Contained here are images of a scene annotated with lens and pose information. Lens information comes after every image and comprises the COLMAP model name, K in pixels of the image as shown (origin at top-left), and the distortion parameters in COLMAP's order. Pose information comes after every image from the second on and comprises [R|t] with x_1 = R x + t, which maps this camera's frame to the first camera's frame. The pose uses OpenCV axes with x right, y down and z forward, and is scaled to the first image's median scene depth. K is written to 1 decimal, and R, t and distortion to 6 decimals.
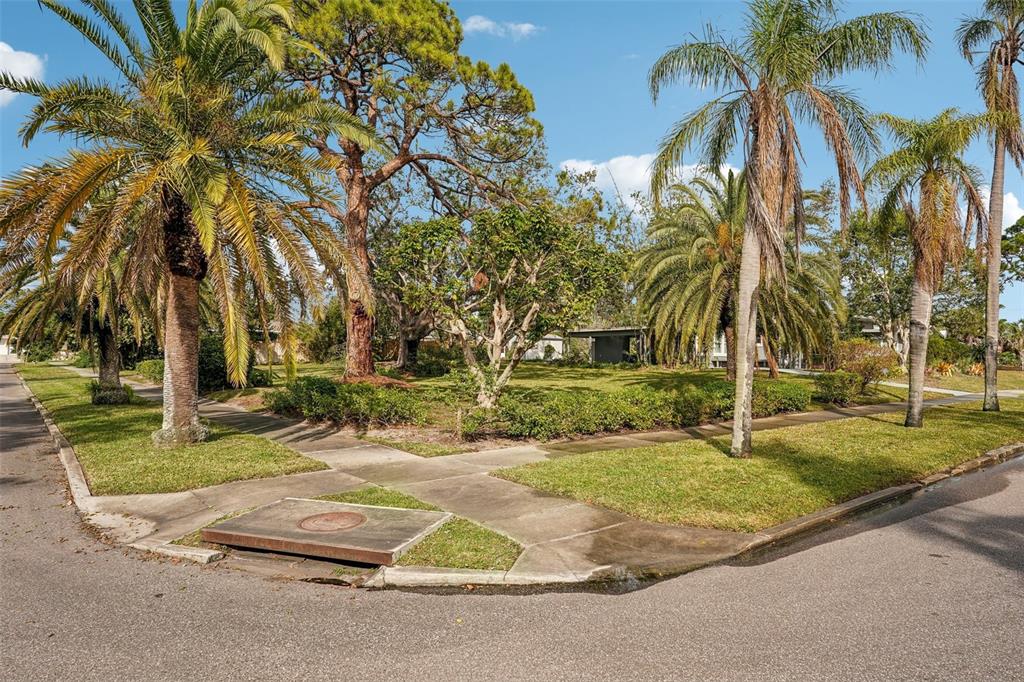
lens RADIAL K [[633.4, 0, 512.0], [0, 633.4, 341.0], [0, 0, 1]] dist [0.001369, -0.000042]
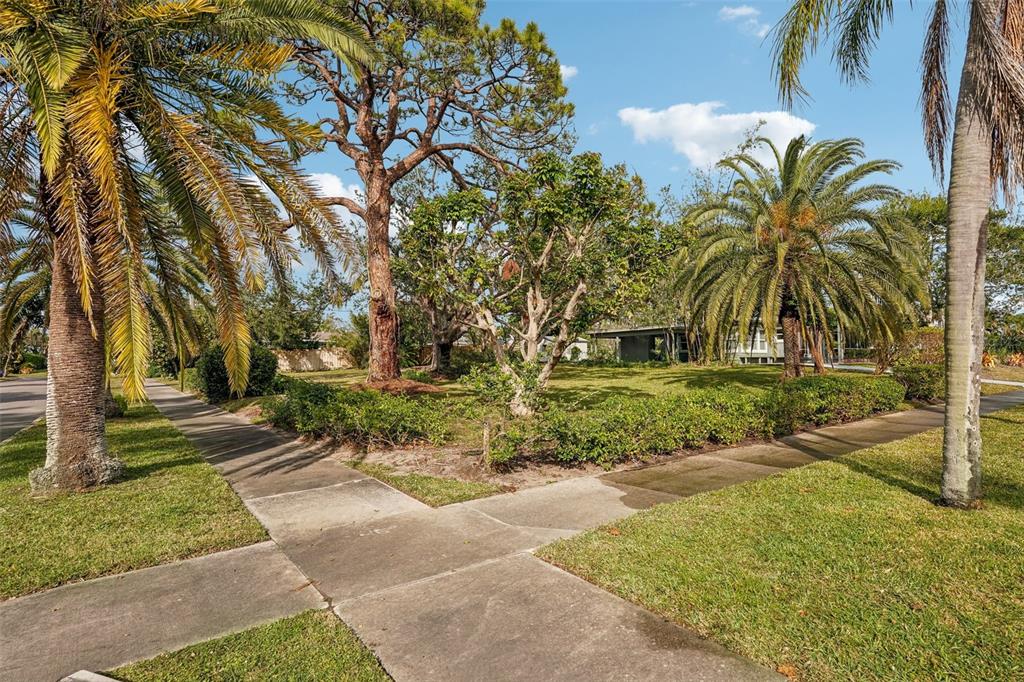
lens RADIAL K [[555.1, 0, 512.0], [0, 555.1, 341.0], [0, 0, 1]] dist [0.001817, 0.000214]
pose [[0.998583, -0.024785, -0.047098, -0.015739], [0.024330, 0.999652, -0.010211, 0.014042], [0.047335, 0.009051, 0.998838, 0.255015]]
